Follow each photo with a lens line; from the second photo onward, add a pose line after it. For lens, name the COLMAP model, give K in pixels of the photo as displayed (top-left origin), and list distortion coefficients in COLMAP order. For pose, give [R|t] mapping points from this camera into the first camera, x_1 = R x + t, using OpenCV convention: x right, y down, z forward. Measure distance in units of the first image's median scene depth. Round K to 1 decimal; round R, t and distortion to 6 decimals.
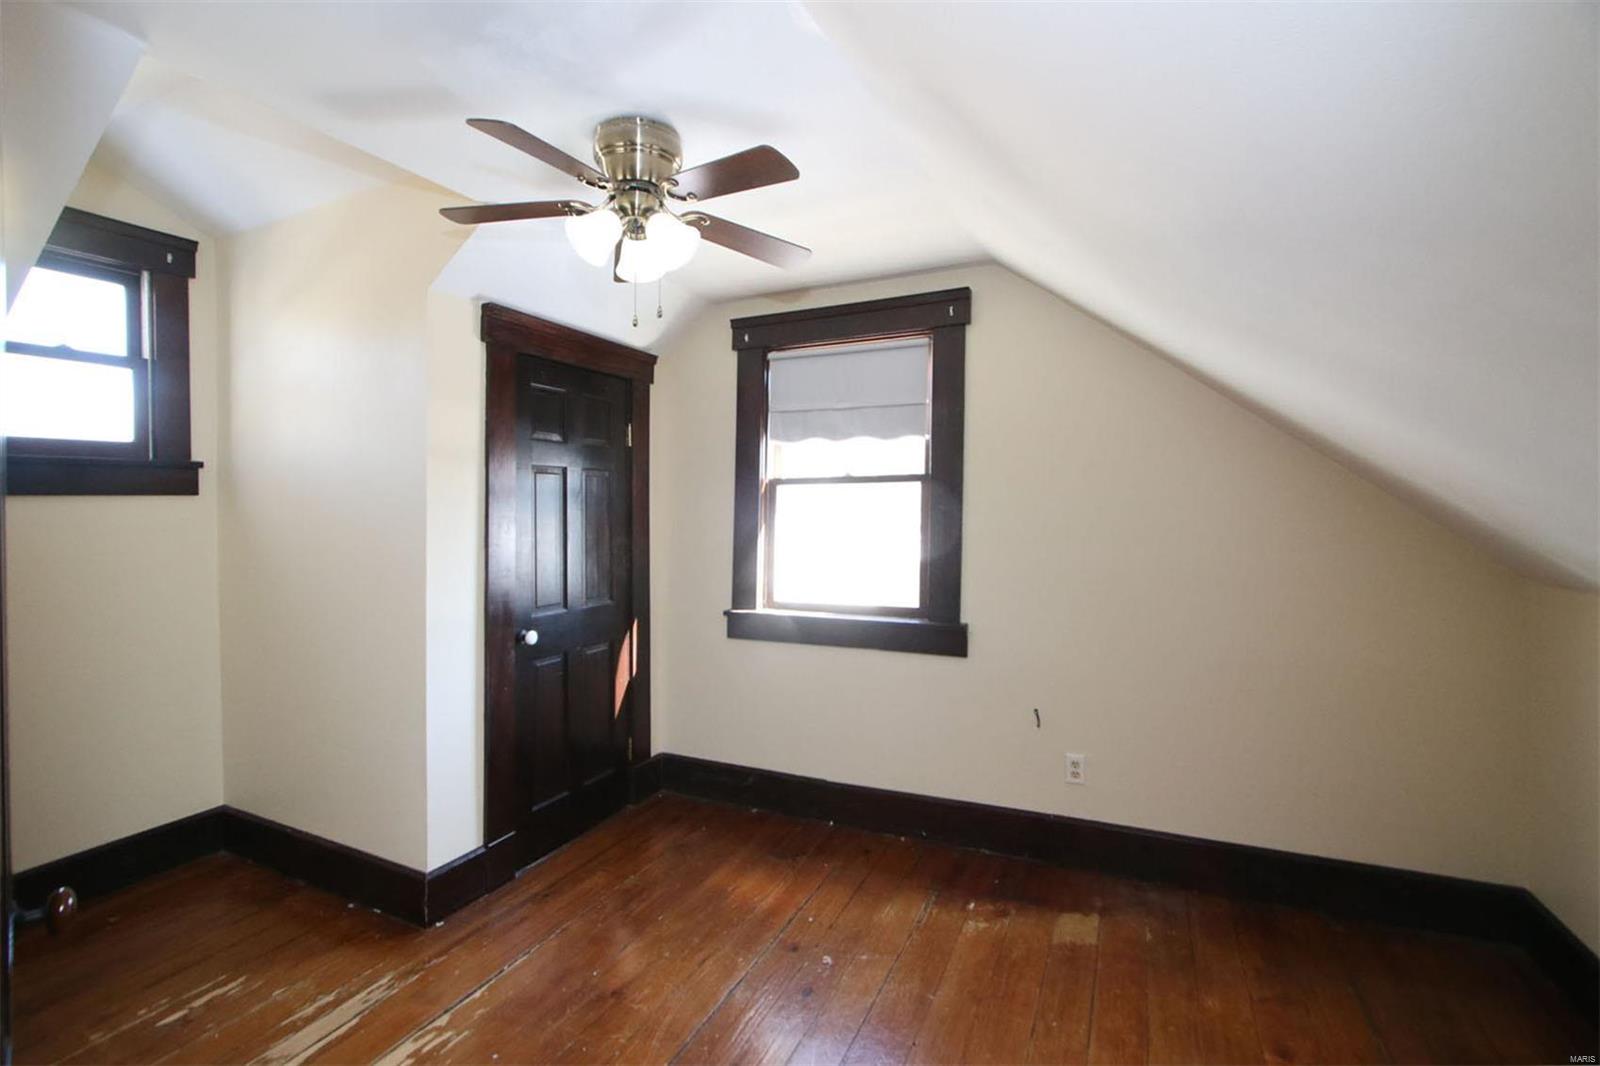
lens RADIAL K [[730.3, 0, 786.0], [0, 730.3, 528.5], [0, 0, 1]] dist [-0.010448, 0.000467]
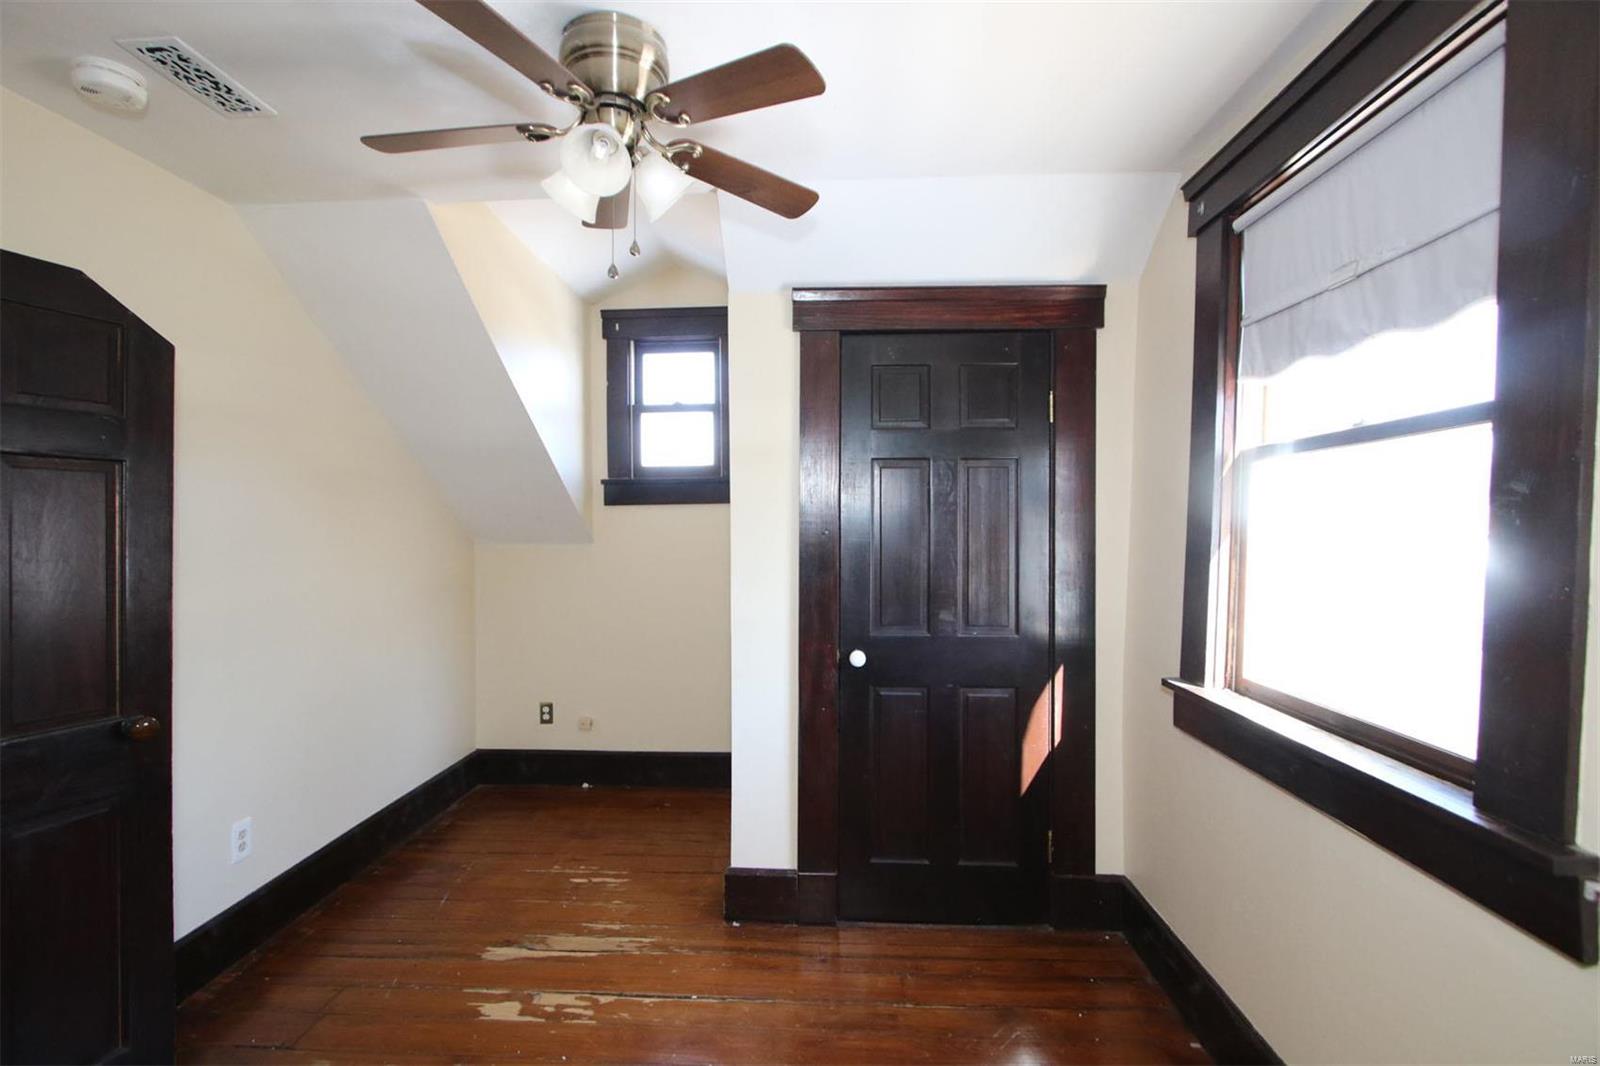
lens RADIAL K [[730.3, 0, 786.0], [0, 730.3, 528.5], [0, 0, 1]] dist [-0.010448, 0.000467]
pose [[0.383305, 0.008981, -0.923578, 0.433924], [-0.025477, 0.999675, -0.000852, -0.001890], [0.923270, 0.023857, 0.383409, 0.612393]]
